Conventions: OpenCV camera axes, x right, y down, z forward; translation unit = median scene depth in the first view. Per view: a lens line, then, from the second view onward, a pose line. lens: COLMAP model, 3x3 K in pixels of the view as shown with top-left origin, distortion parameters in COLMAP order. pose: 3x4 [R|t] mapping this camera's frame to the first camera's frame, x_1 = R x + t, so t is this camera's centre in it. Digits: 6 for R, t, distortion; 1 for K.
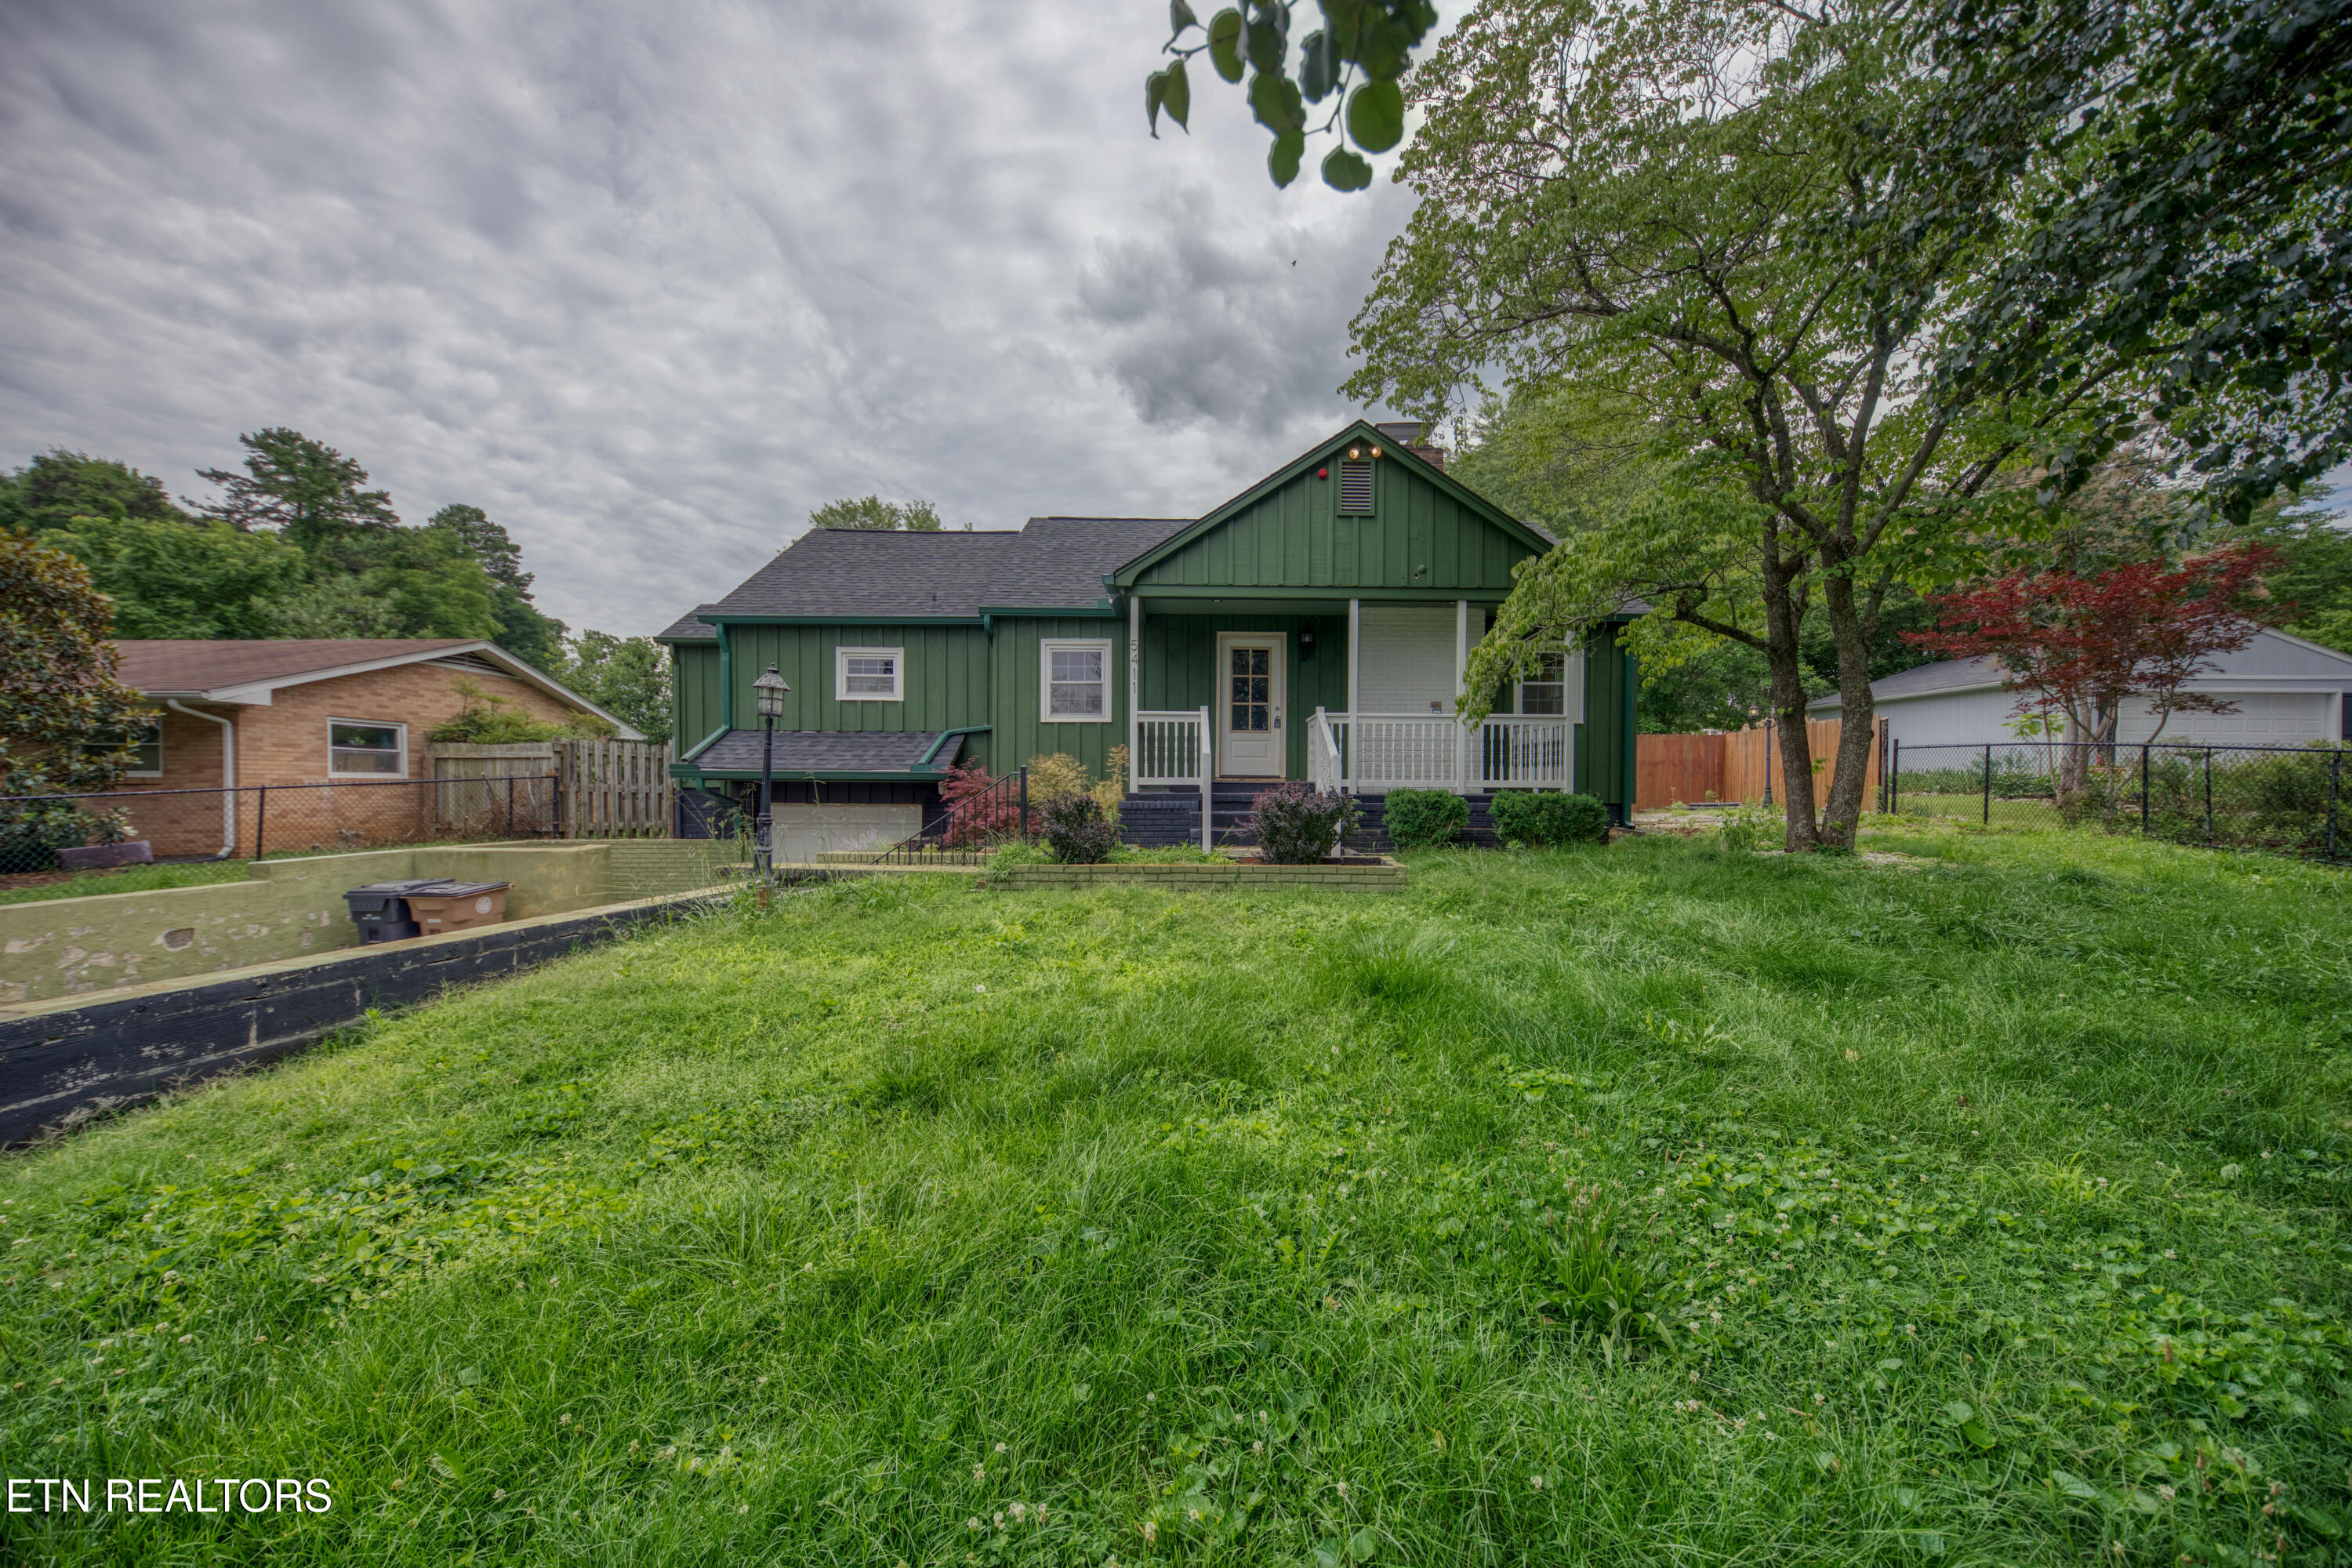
lens RADIAL K [[824.4, 0, 1176.4], [0, 824.4, 798.4], [0, 0, 1]] dist [0.009596, -0.001418]
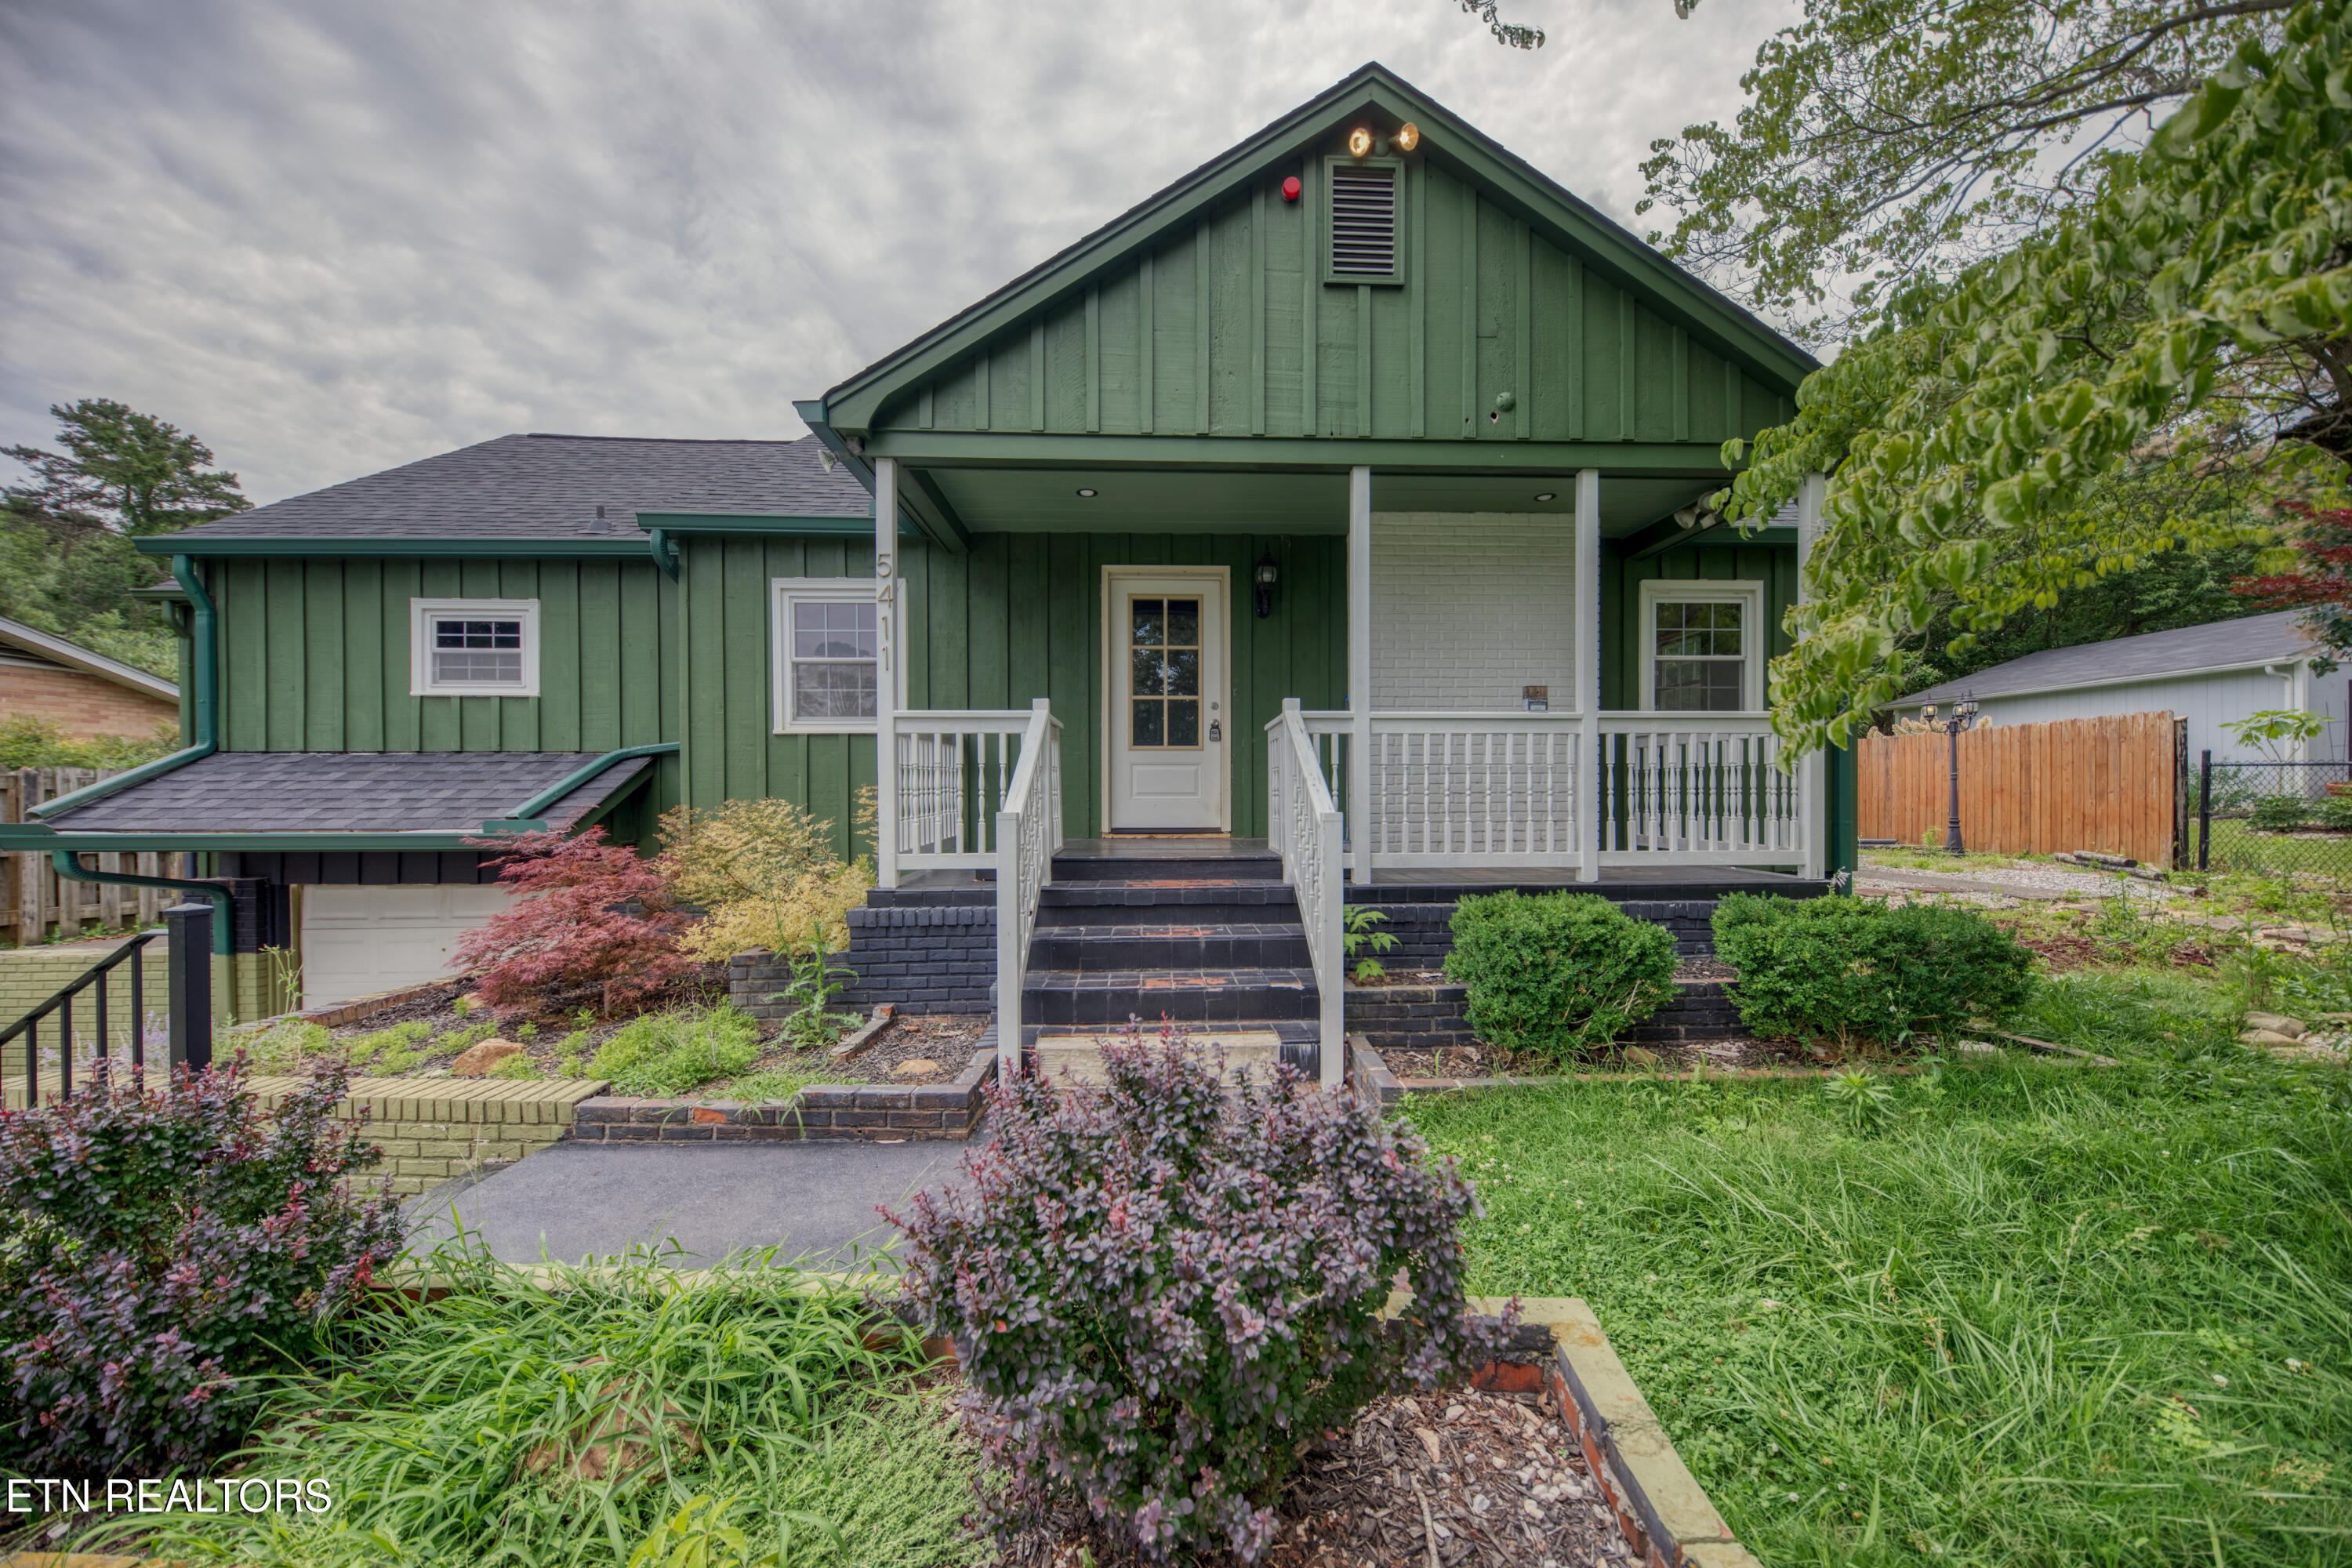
lens RADIAL K [[824.4, 0, 1174.1], [0, 824.4, 798.1], [0, 0, 1]] dist [0.009596, -0.001418]
pose [[0.999633, -0.009785, 0.025247, 0.080764], [0.009984, 0.999920, -0.007789, -0.043441], [-0.025169, 0.008038, 0.999651, 0.452739]]
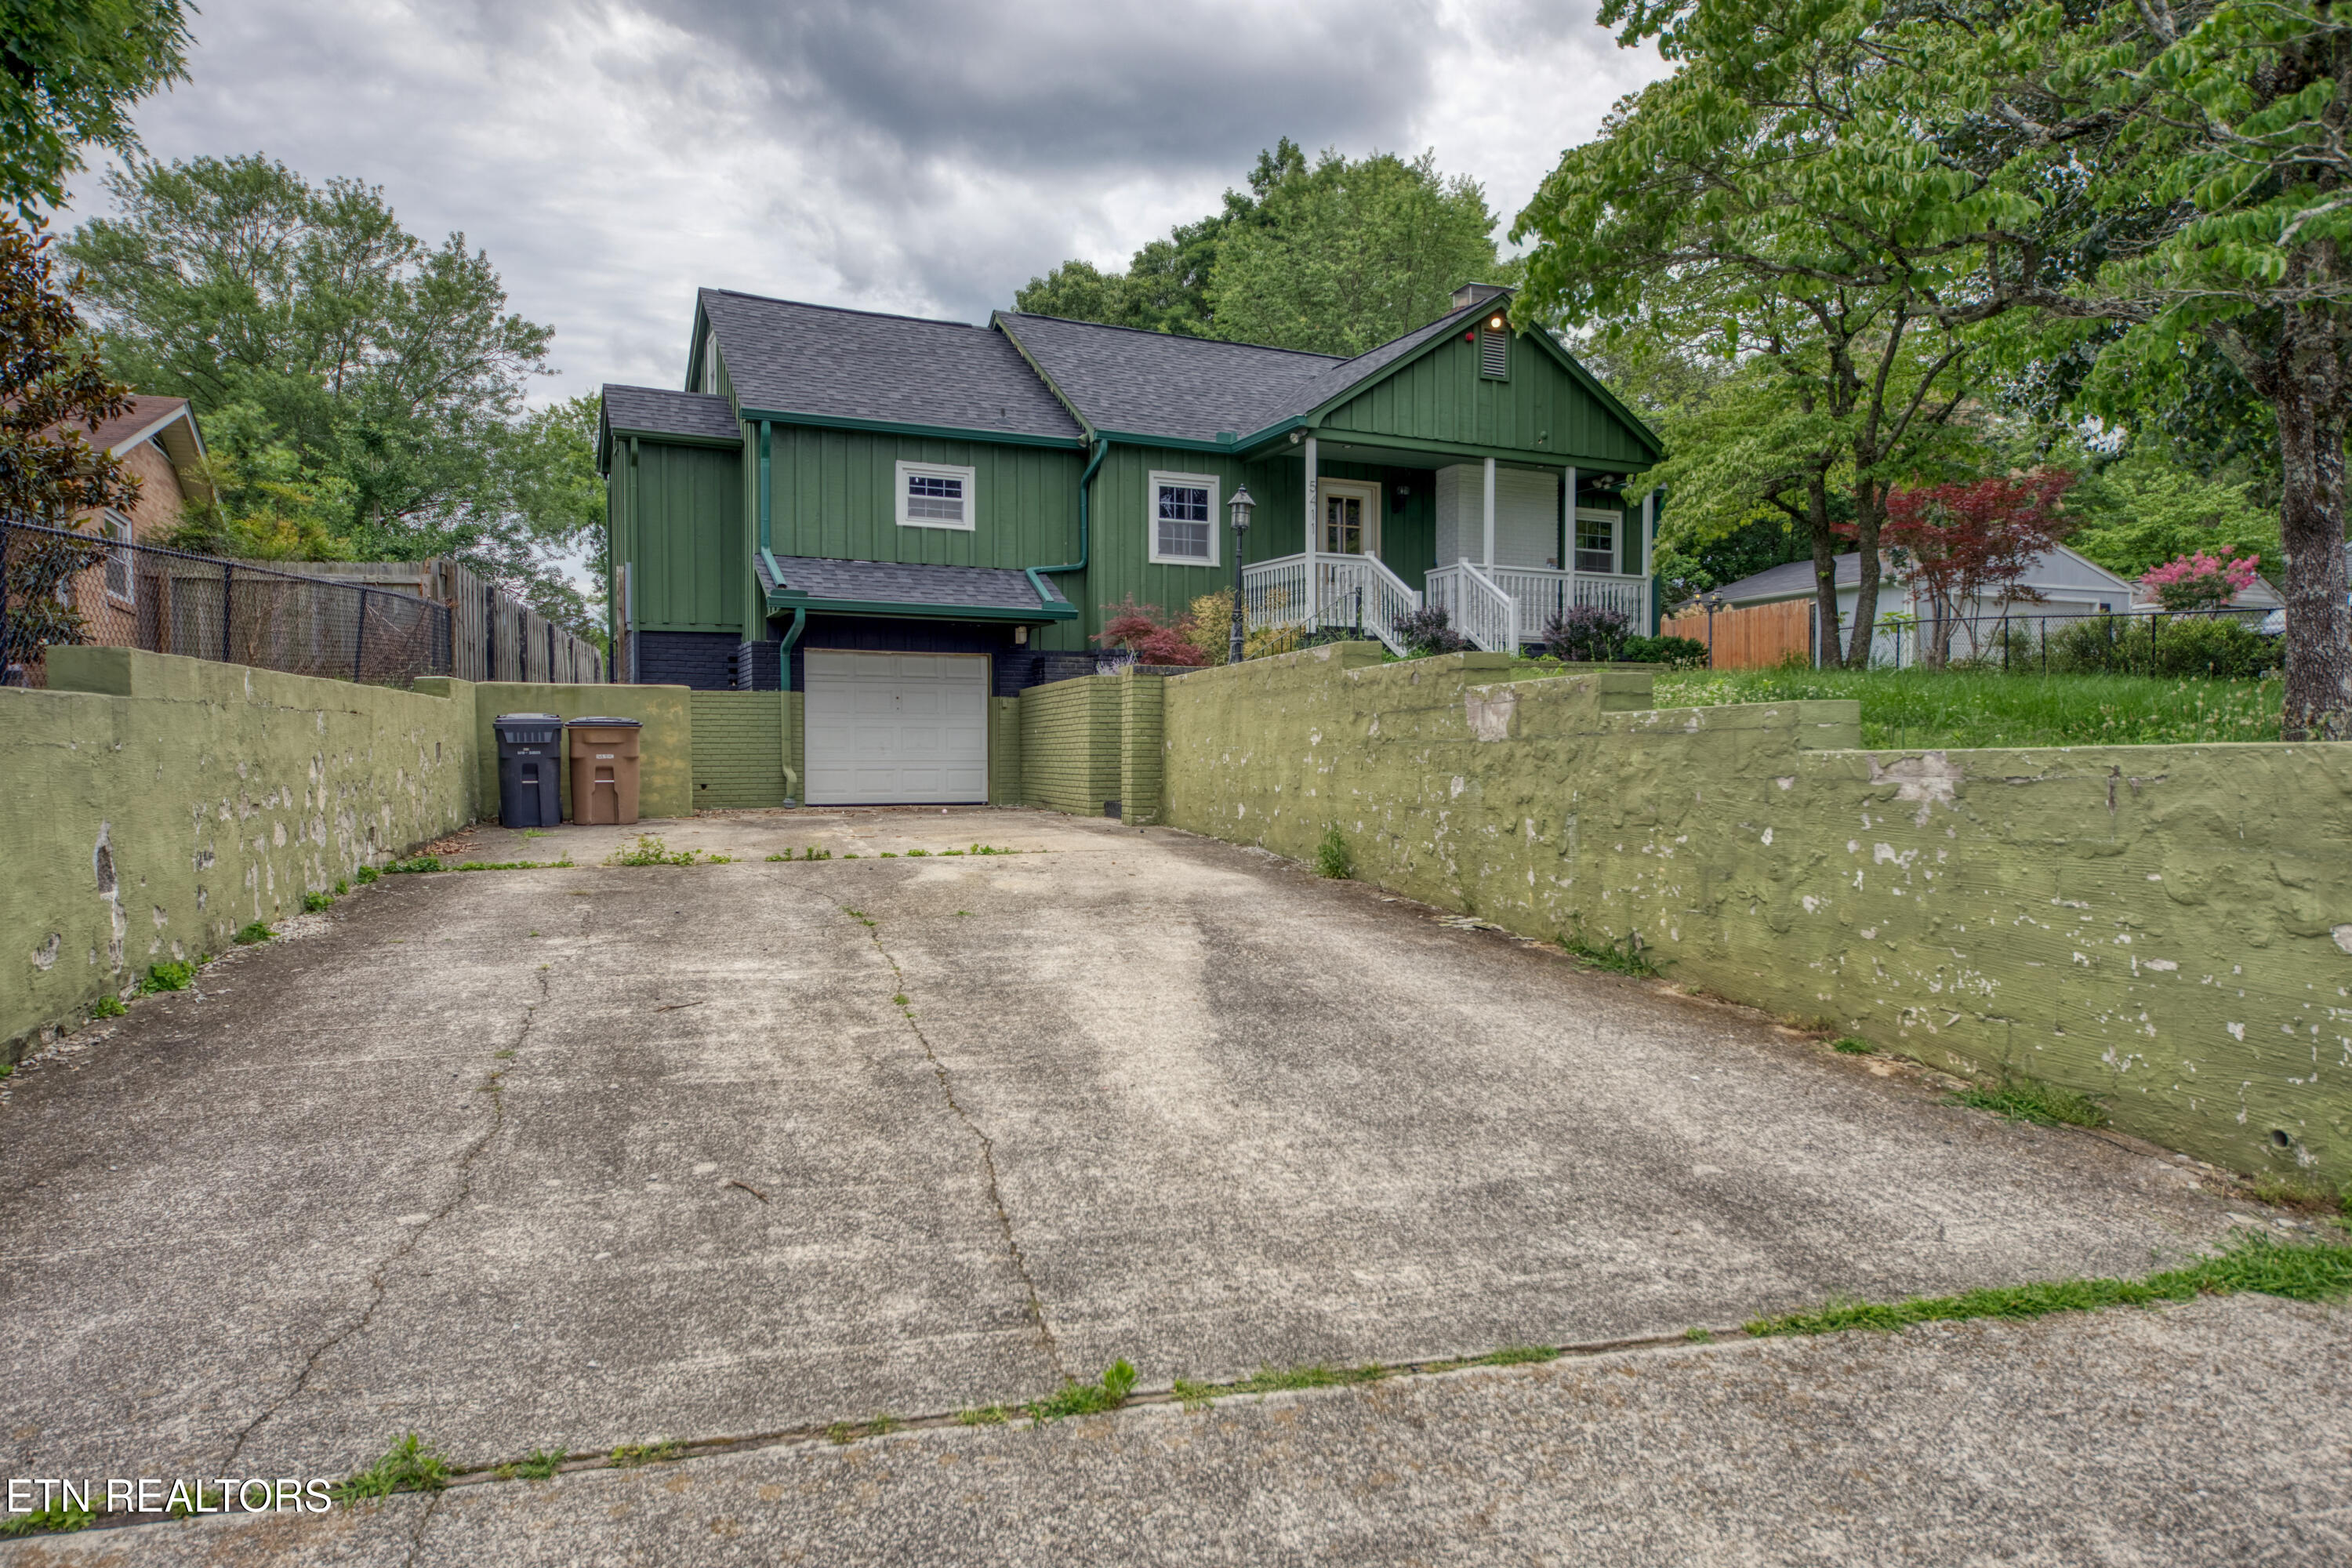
lens RADIAL K [[1555.9, 0, 1170.9], [0, 1555.9, 783.9], [0, 0, 1]] dist [0.012832, 0.006486]
pose [[0.912396, -0.008135, 0.409228, -0.831963], [0.009213, 0.999957, -0.000663, 0.149489], [-0.409205, 0.004375, 0.912432, -0.557965]]
